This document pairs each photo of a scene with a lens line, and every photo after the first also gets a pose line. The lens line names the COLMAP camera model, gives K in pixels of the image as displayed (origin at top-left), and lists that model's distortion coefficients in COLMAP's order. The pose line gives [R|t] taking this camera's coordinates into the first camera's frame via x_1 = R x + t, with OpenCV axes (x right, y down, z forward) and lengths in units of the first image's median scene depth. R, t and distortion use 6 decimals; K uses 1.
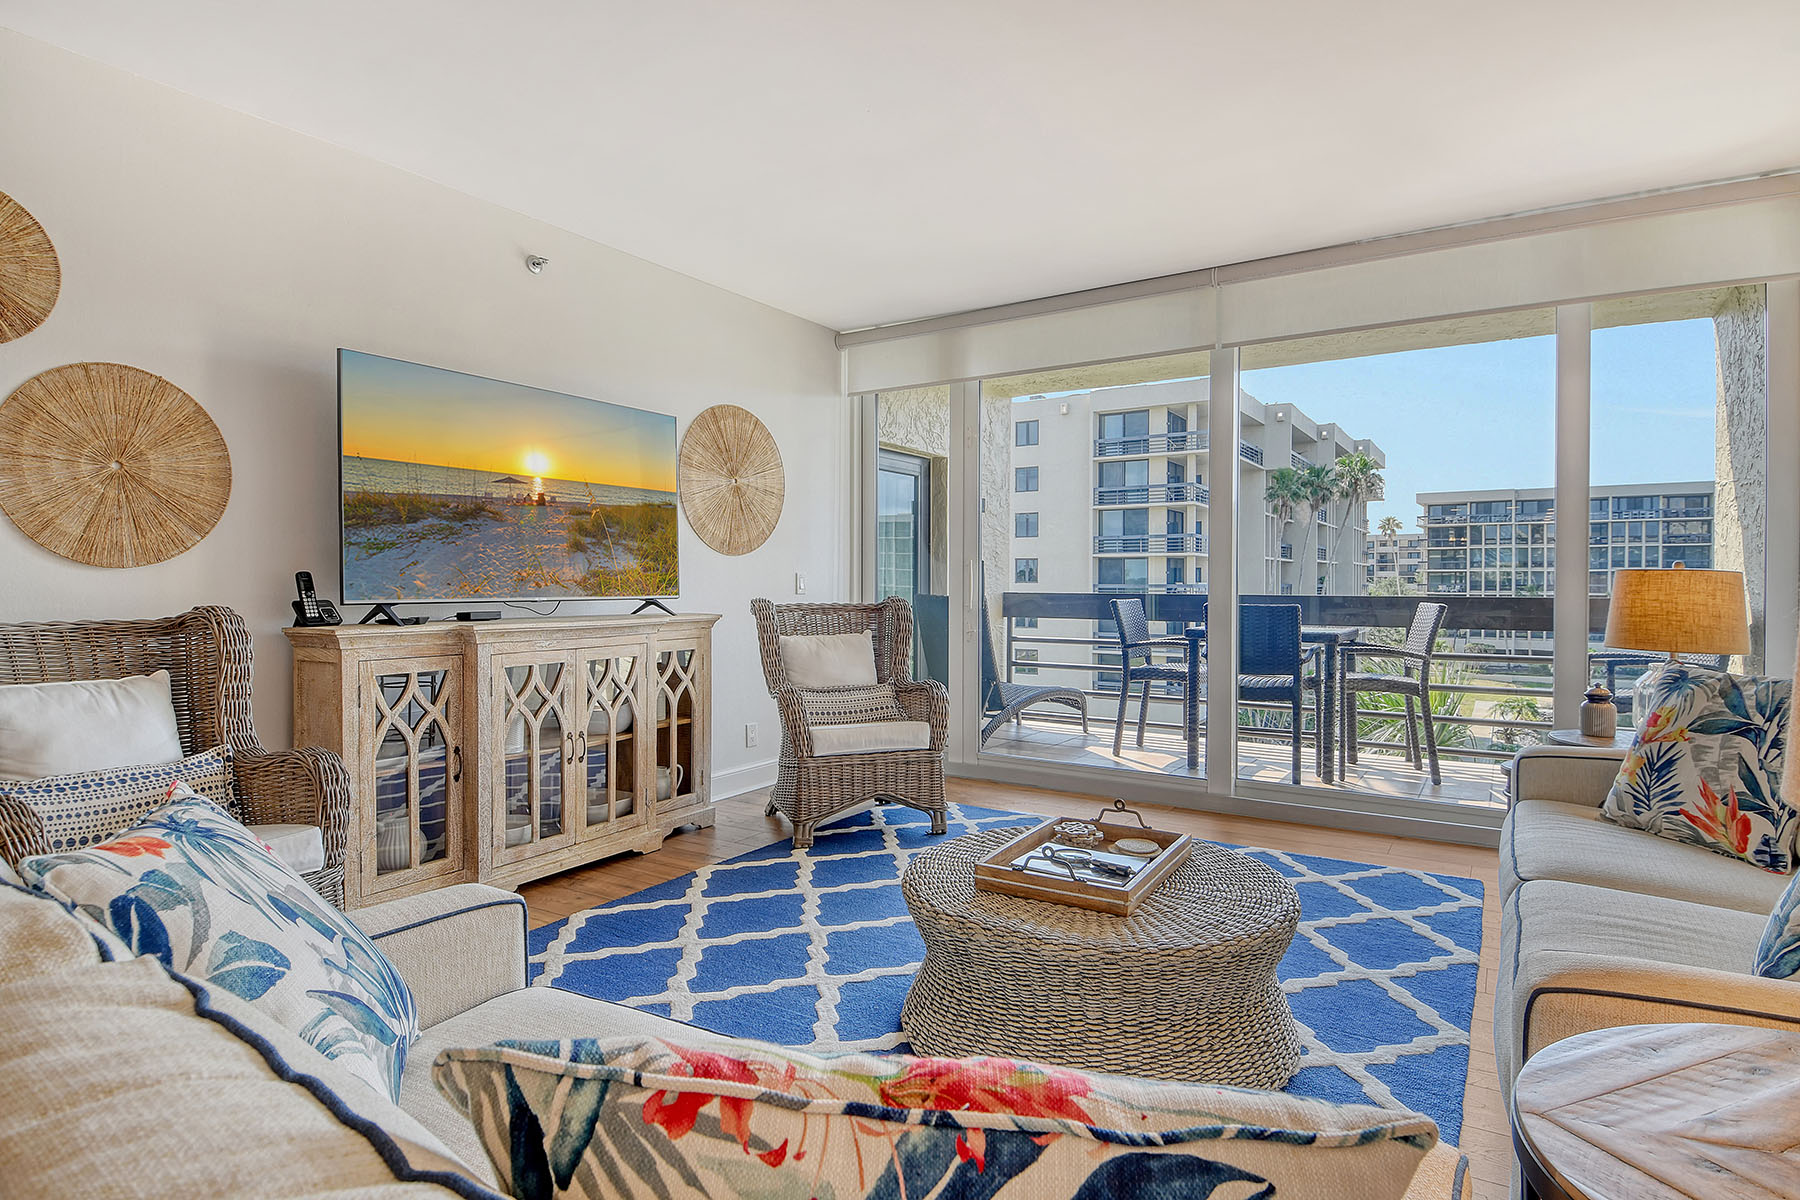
lens RADIAL K [[942.8, 0, 919.1], [0, 942.8, 597.2], [0, 0, 1]] dist [0.035290, -0.024514]
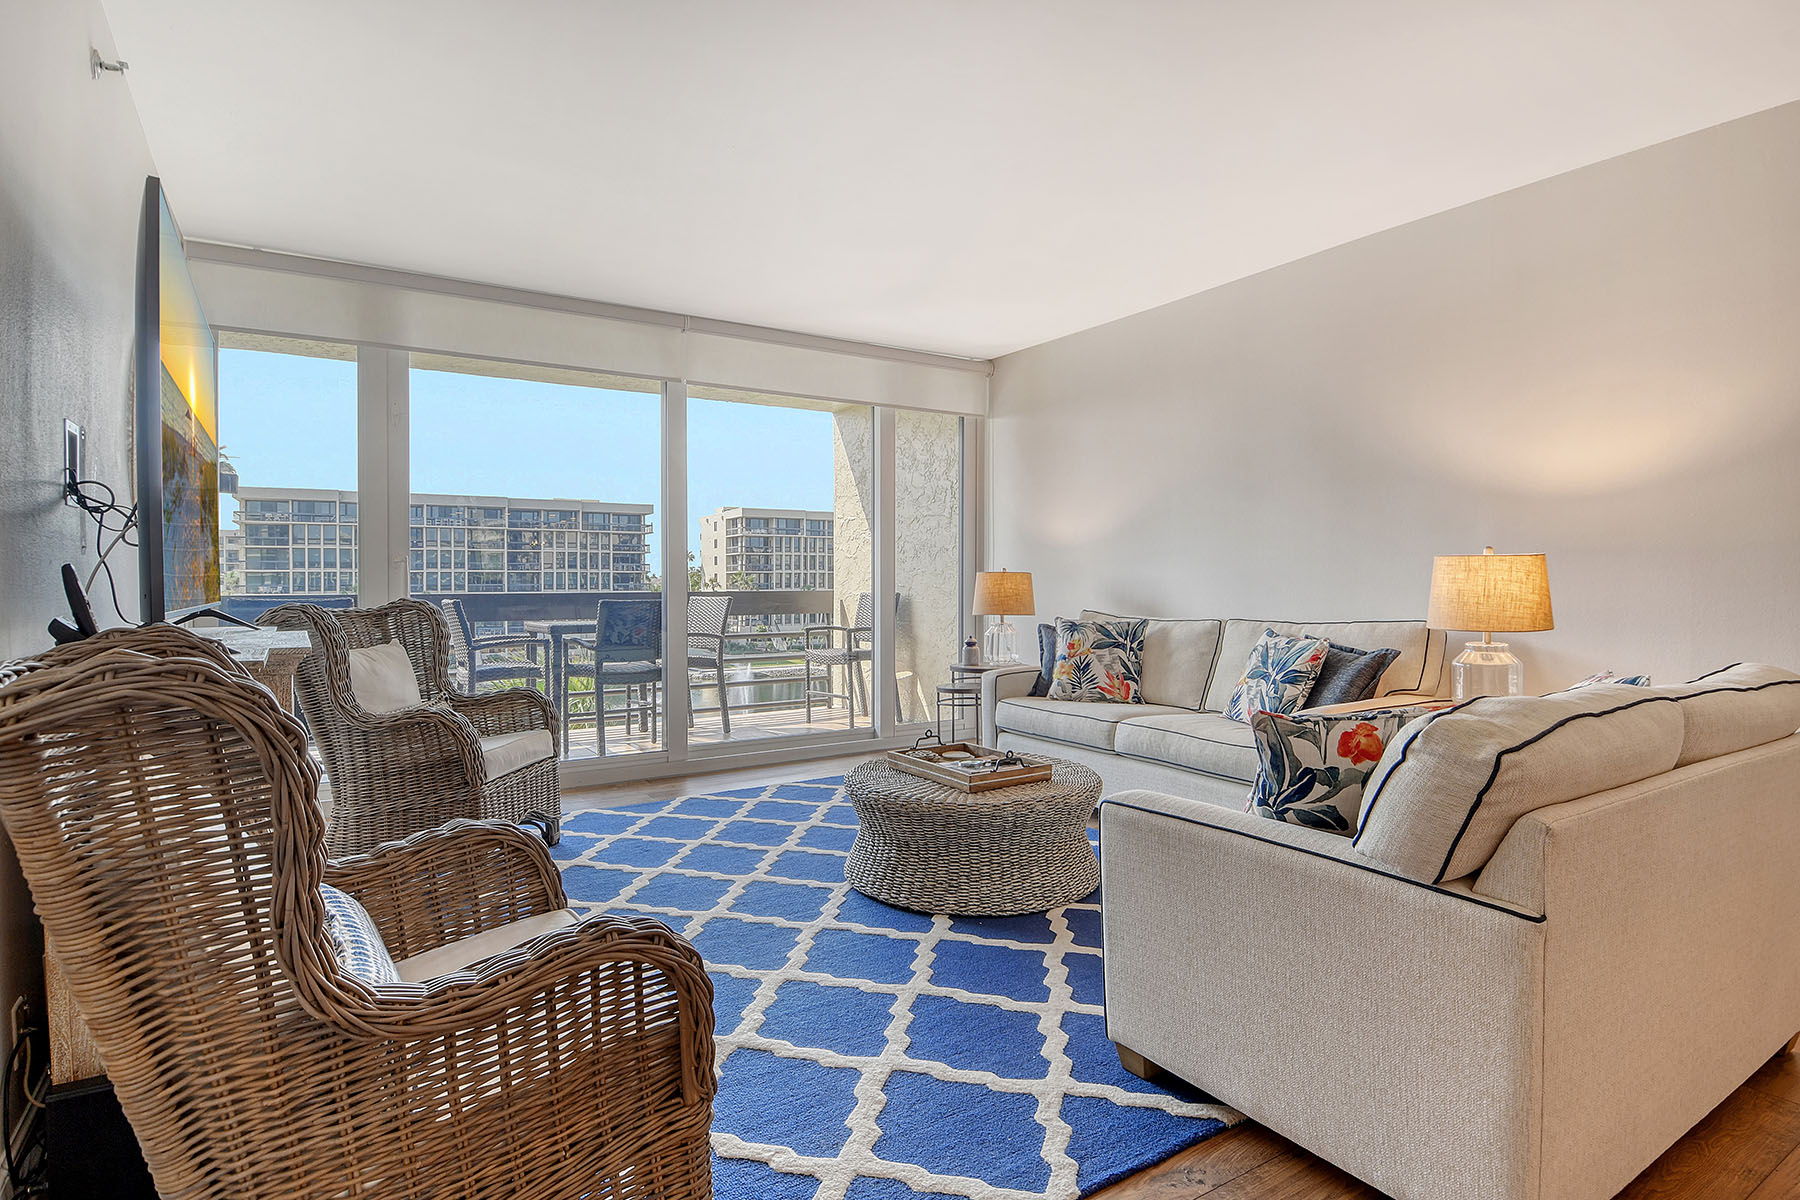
lens RADIAL K [[942.8, 0, 930.2], [0, 942.8, 589.7], [0, 0, 1]] dist [0.035290, -0.024514]
pose [[0.430473, -0.013766, 0.902498, -1.204920], [0.021494, 0.999756, 0.004997, -0.009151], [-0.902347, 0.017247, 0.430665, 0.412357]]
